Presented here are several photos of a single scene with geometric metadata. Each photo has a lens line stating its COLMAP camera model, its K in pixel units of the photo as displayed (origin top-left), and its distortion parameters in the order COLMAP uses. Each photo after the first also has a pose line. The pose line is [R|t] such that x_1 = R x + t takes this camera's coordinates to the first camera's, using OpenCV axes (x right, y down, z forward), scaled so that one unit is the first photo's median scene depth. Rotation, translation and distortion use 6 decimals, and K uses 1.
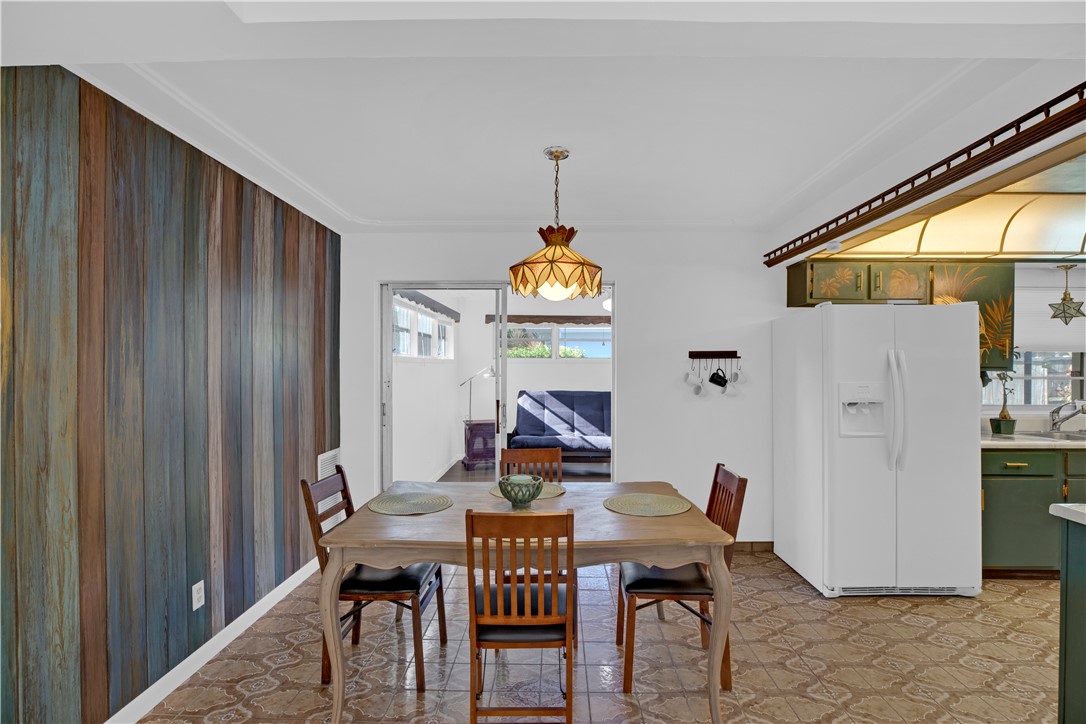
lens RADIAL K [[514.2, 0, 539.9], [0, 514.2, 364.2], [0, 0, 1]] dist [-0.029912, 0.001414]
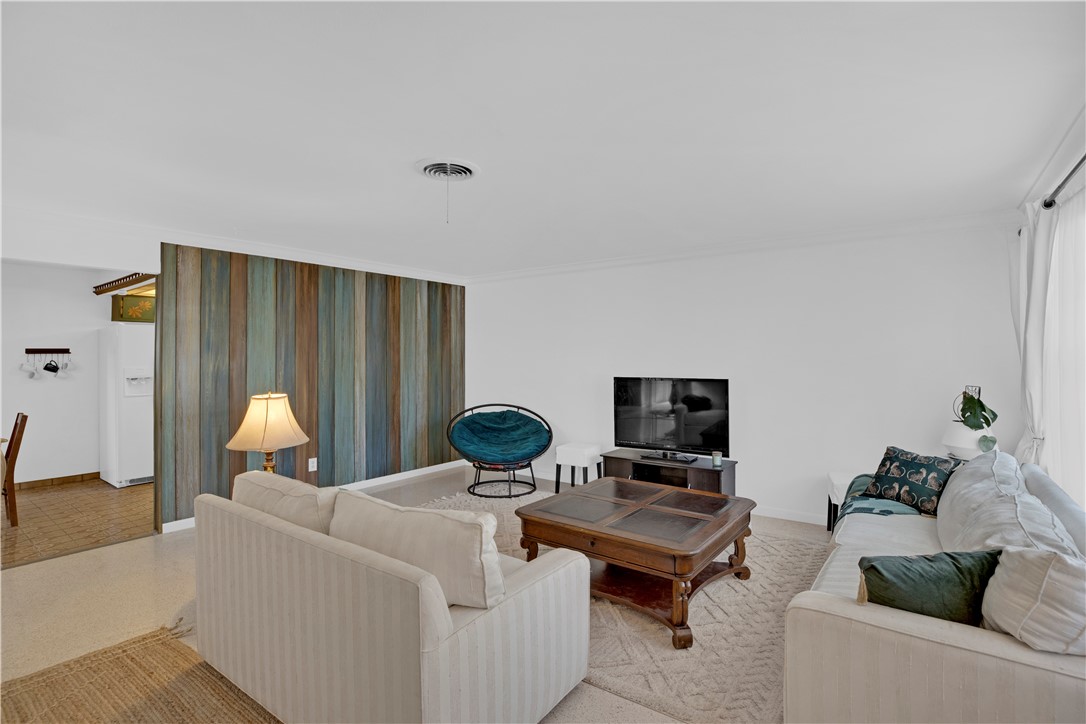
lens RADIAL K [[521.3, 0, 539.0], [0, 521.3, 348.5], [0, 0, 1]] dist [-0.001124, 0.000230]
pose [[0.593416, 0.008753, 0.804848, -0.030286], [0.000689, 0.999935, -0.011383, -0.008278], [-0.804896, 0.007310, 0.593372, -1.064932]]
